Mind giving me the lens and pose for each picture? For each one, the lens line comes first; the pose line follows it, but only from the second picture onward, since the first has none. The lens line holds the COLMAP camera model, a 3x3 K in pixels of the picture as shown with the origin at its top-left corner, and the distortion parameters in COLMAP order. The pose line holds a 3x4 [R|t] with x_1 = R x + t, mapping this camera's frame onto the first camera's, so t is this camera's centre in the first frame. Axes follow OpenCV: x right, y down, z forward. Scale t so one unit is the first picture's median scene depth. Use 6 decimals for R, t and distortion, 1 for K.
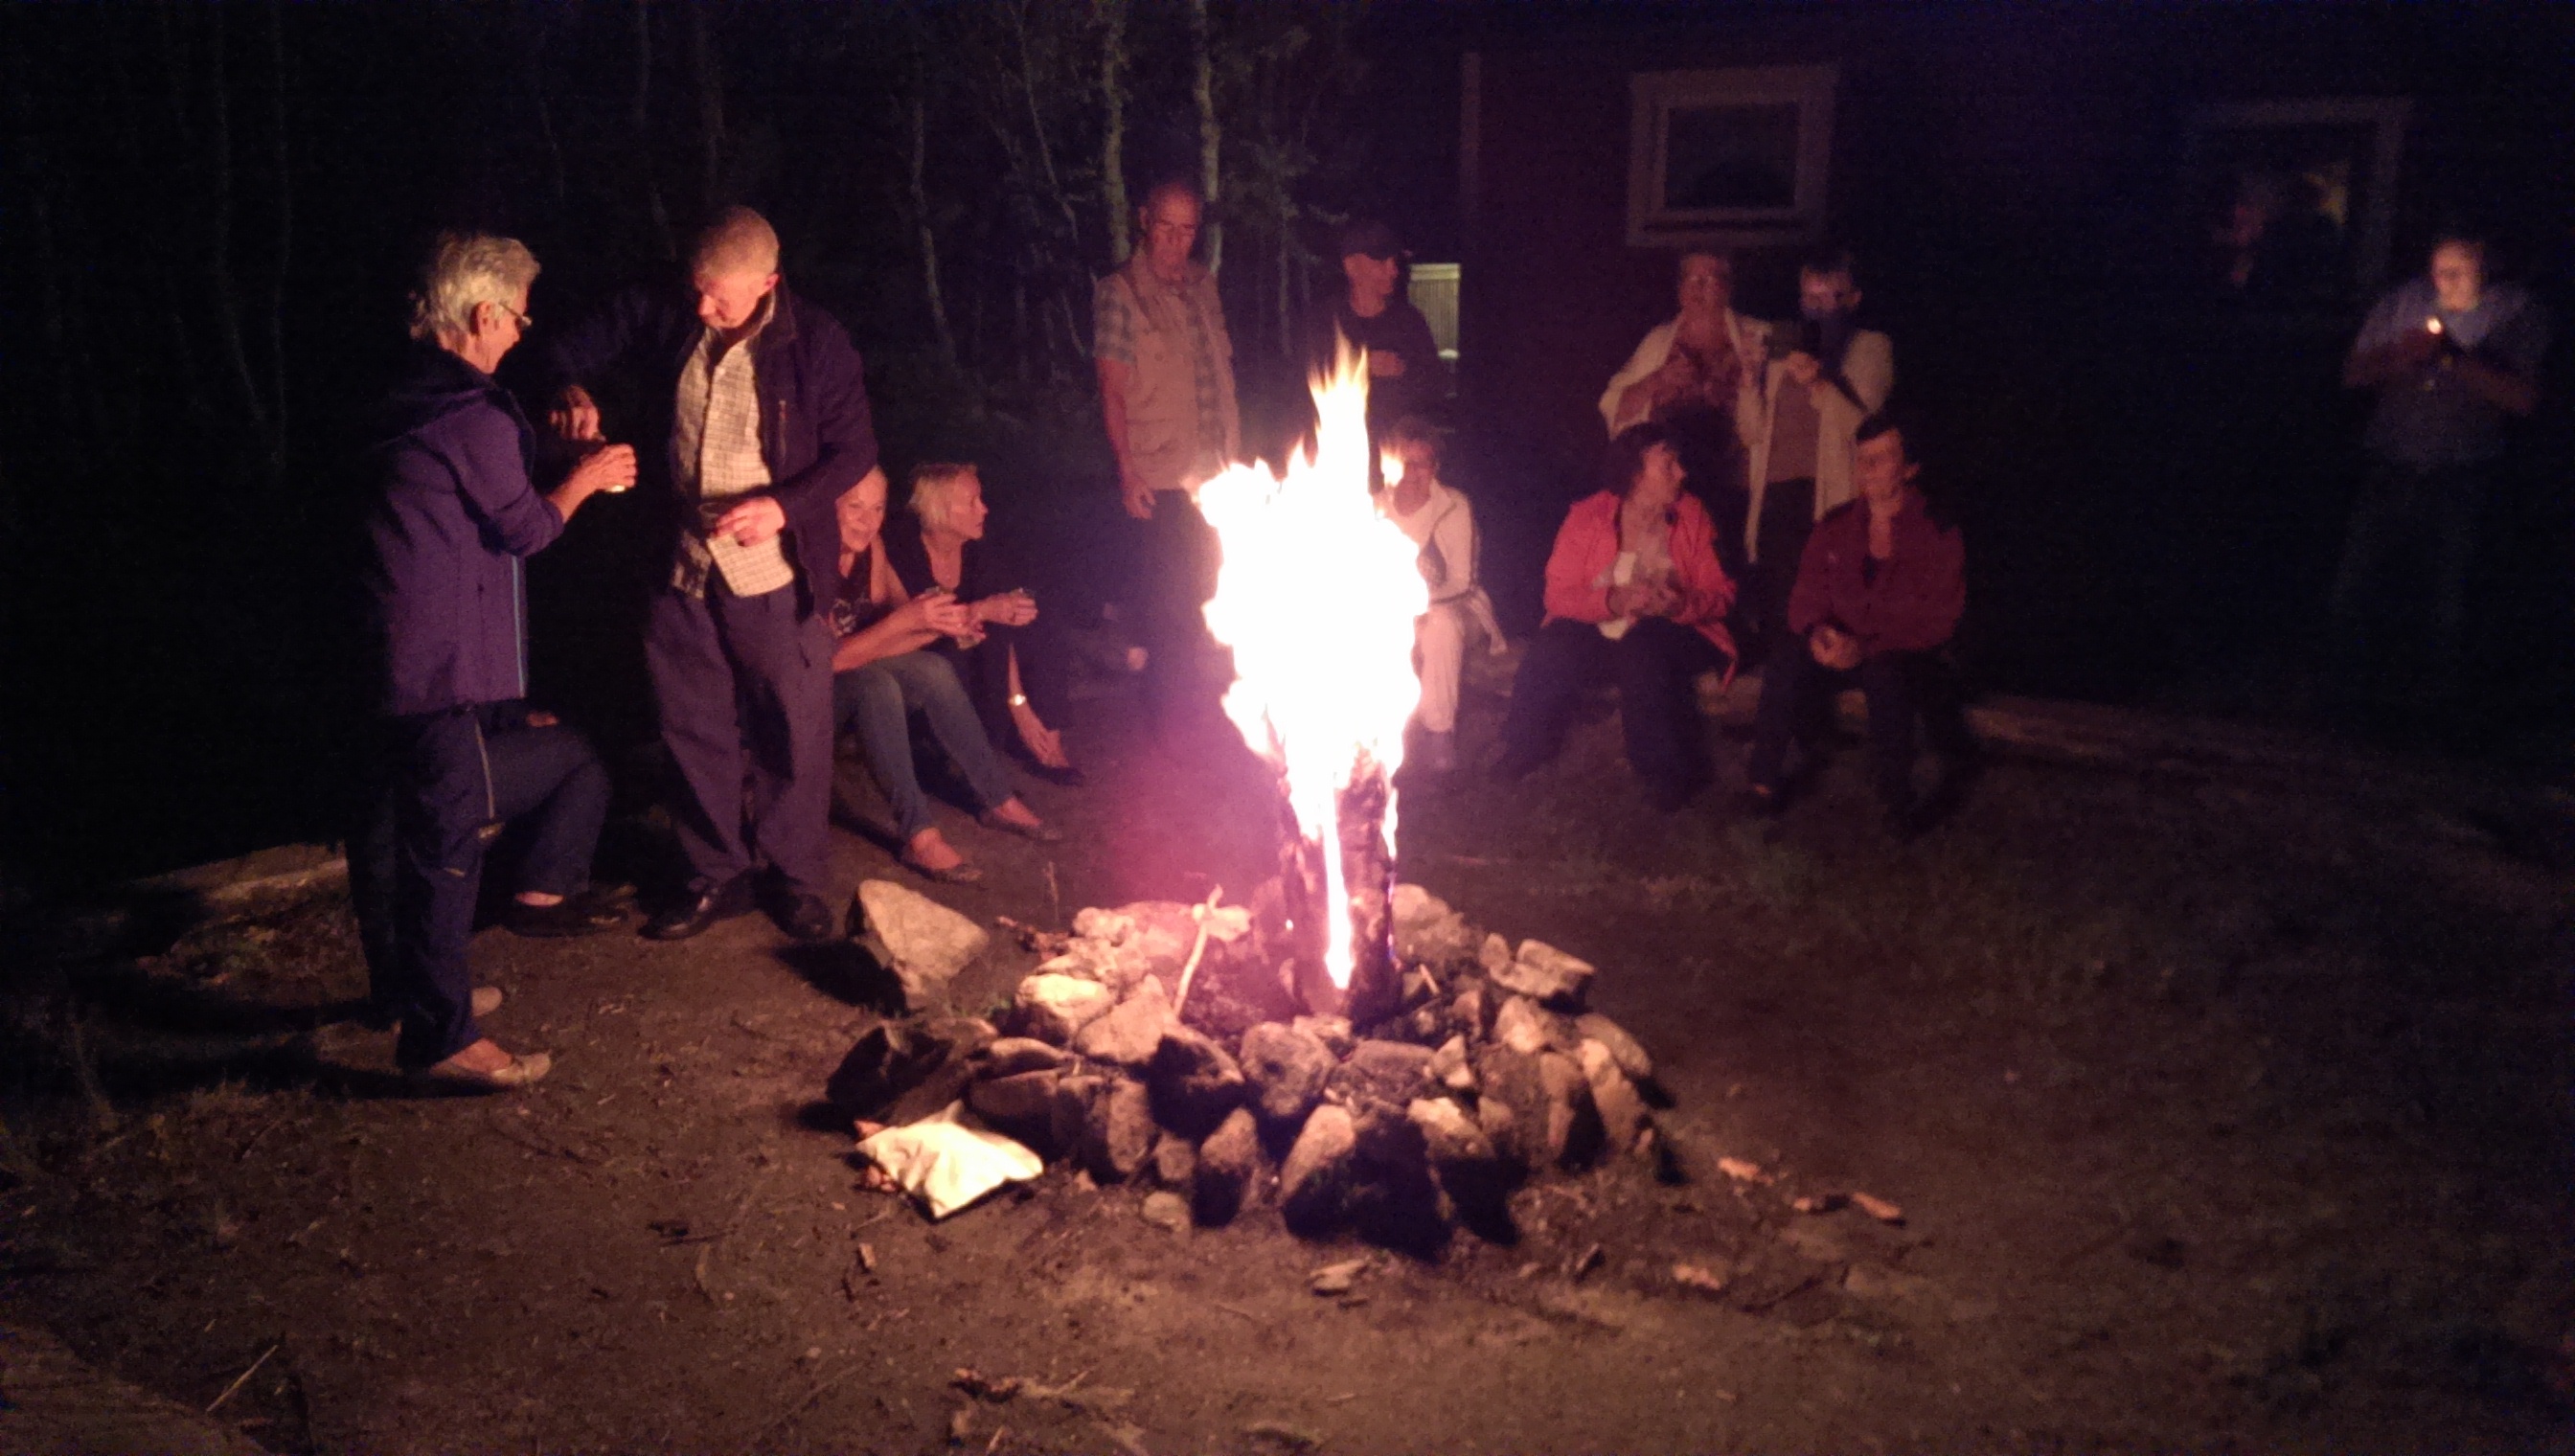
lens RADIAL K [[1836.4, 0, 1275.2], [0, 1836.4, 712.8], [0, 0, 1]] dist [0.049023, -0.071759]
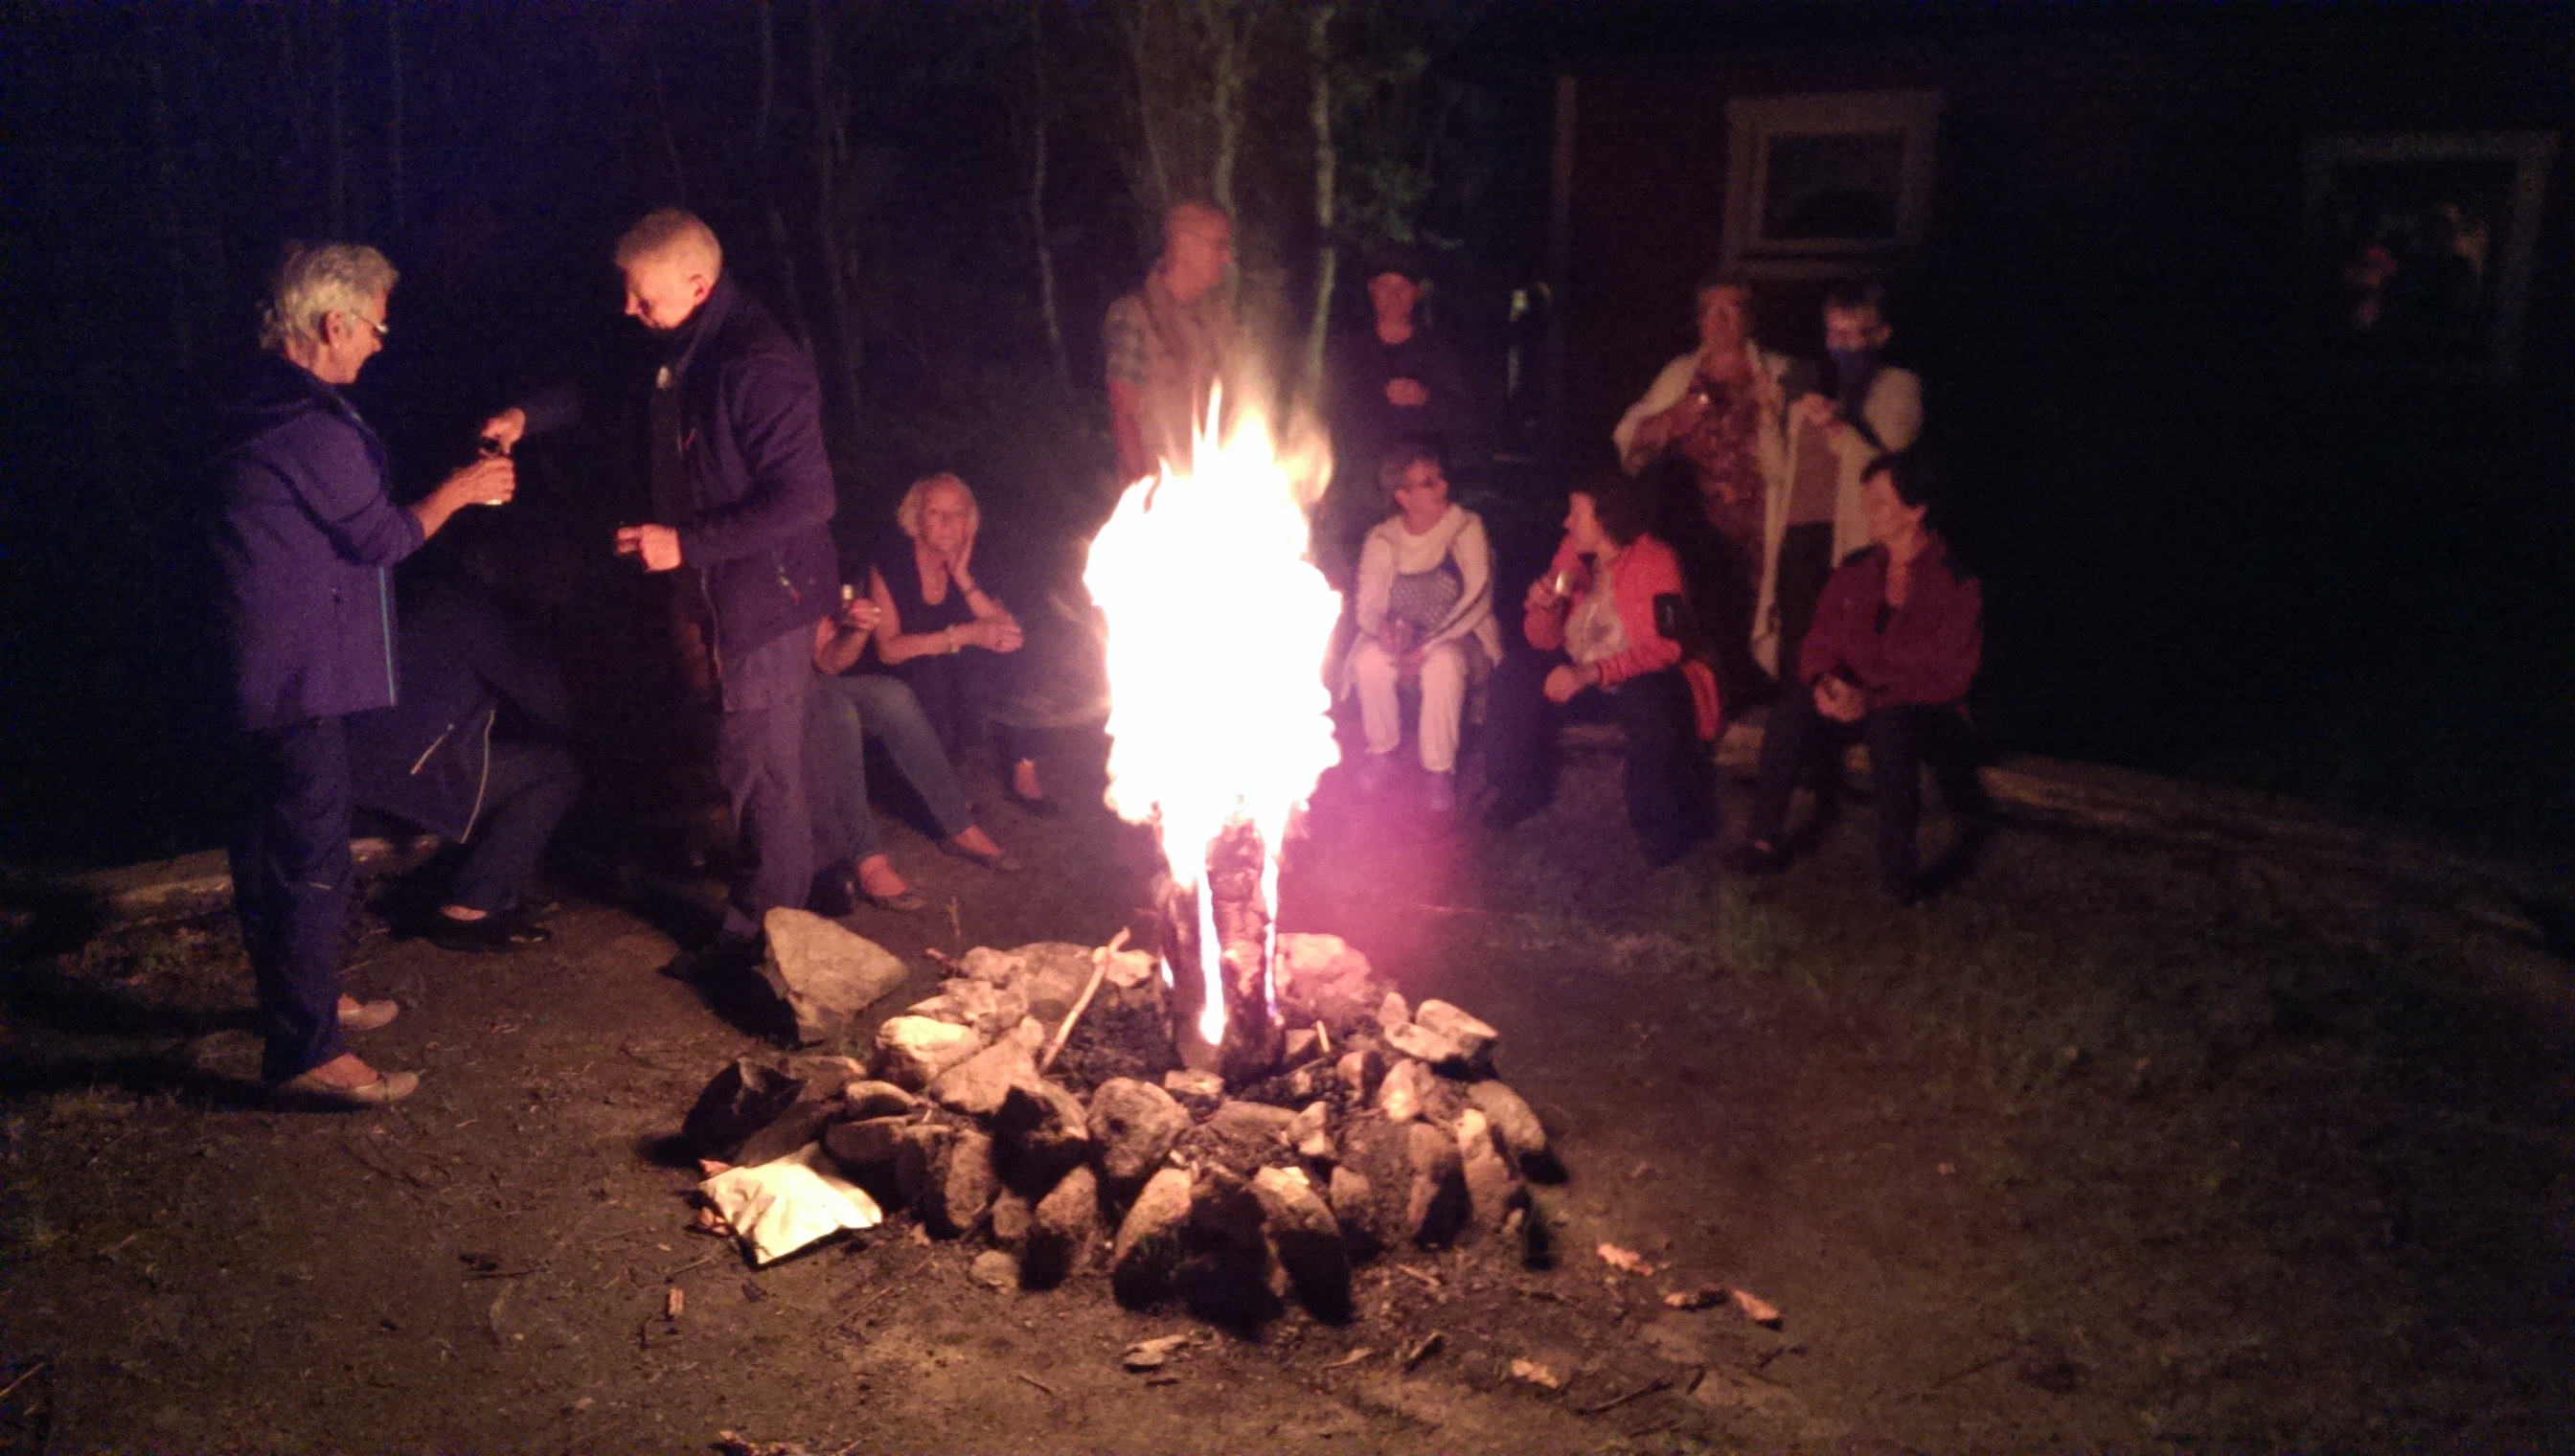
lens RADIAL K [[1836.4, 0, 1282.5], [0, 1836.4, 729.0], [0, 0, 1]] dist [0.049023, -0.071759]
pose [[0.996808, 0.034292, -0.072092, 0.137457], [-0.034594, 0.999397, -0.002940, -0.012633], [0.071947, 0.005425, 0.997394, 0.047344]]
